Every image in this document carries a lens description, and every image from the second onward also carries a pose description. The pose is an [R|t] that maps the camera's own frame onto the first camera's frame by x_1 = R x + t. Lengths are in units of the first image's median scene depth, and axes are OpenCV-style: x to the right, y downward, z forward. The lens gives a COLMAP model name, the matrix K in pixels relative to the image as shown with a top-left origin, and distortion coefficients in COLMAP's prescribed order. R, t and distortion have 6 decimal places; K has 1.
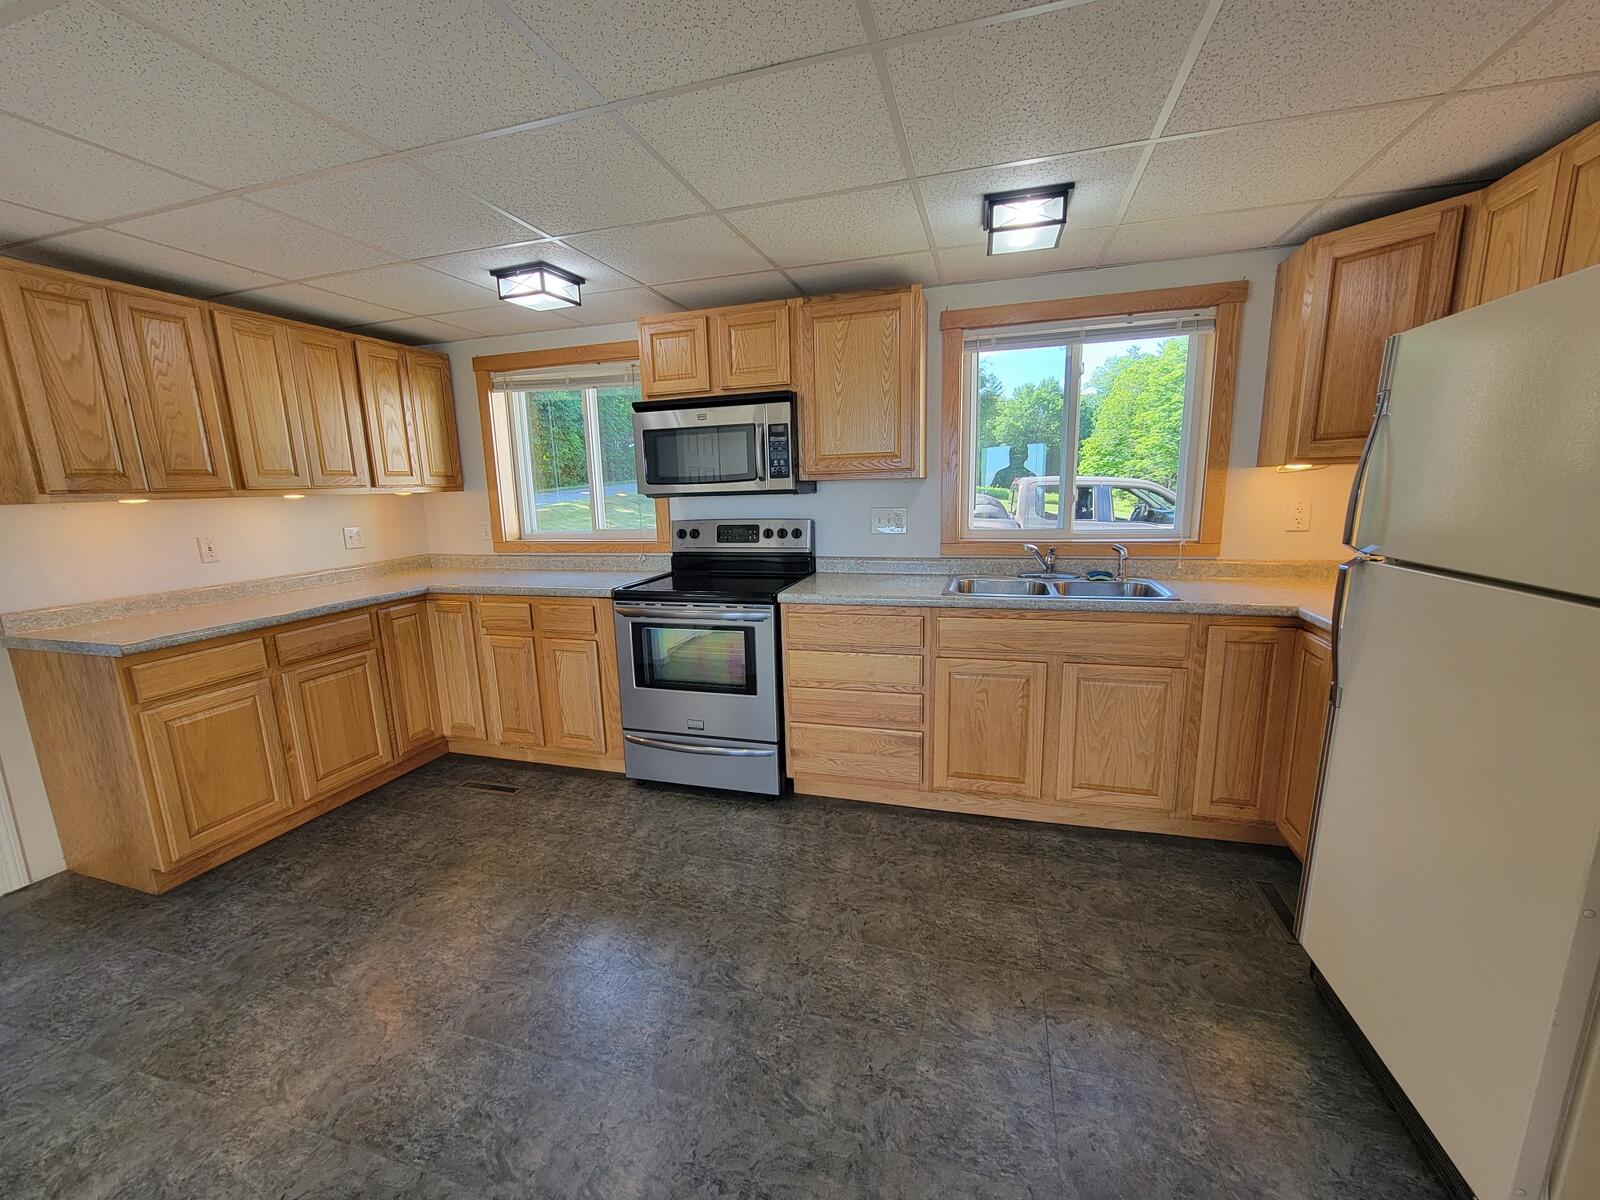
lens RADIAL K [[652.3, 0, 795.1], [0, 652.3, 604.7], [0, 0, 1]] dist [-0.006987, 0.002615]
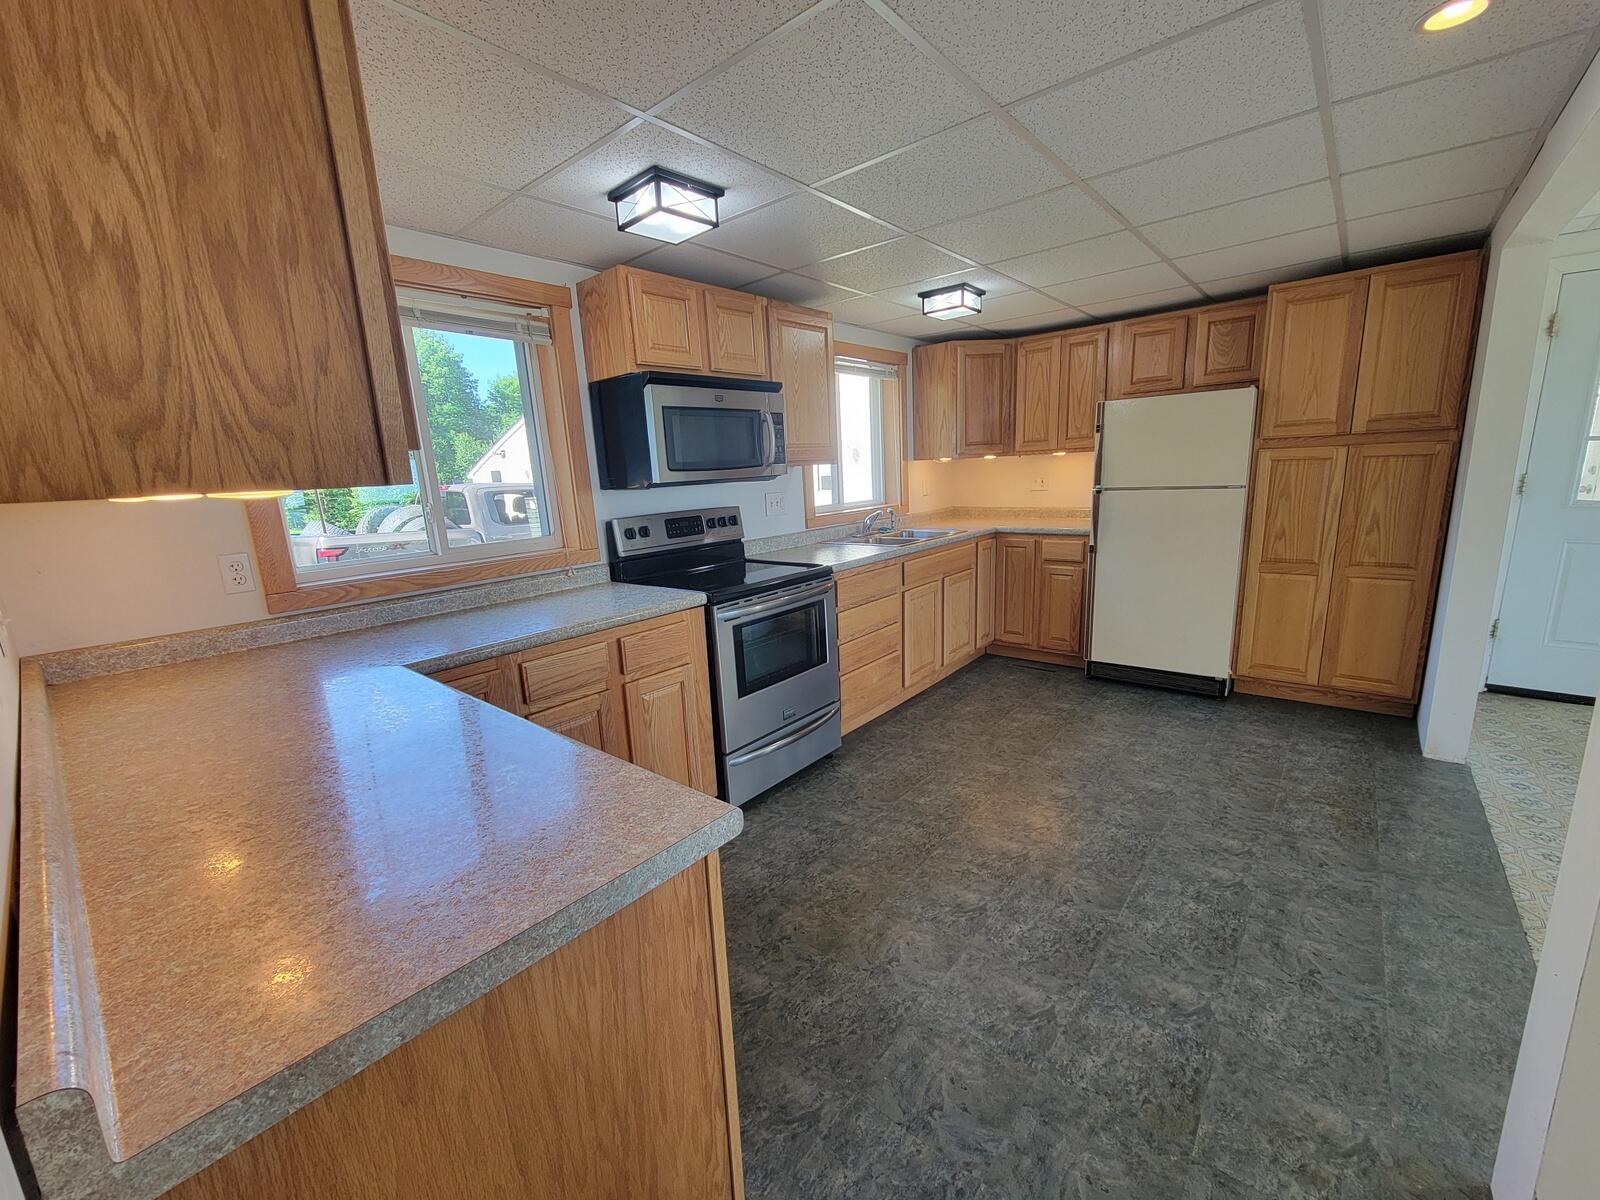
lens RADIAL K [[652.3, 0, 790.6], [0, 652.3, 602.7], [0, 0, 1]] dist [-0.006987, 0.002615]
pose [[0.402814, -0.180812, 0.897244, -1.209896], [0.201580, 0.973749, 0.105731, -0.098128], [-0.892808, 0.138277, 0.428688, 0.666160]]
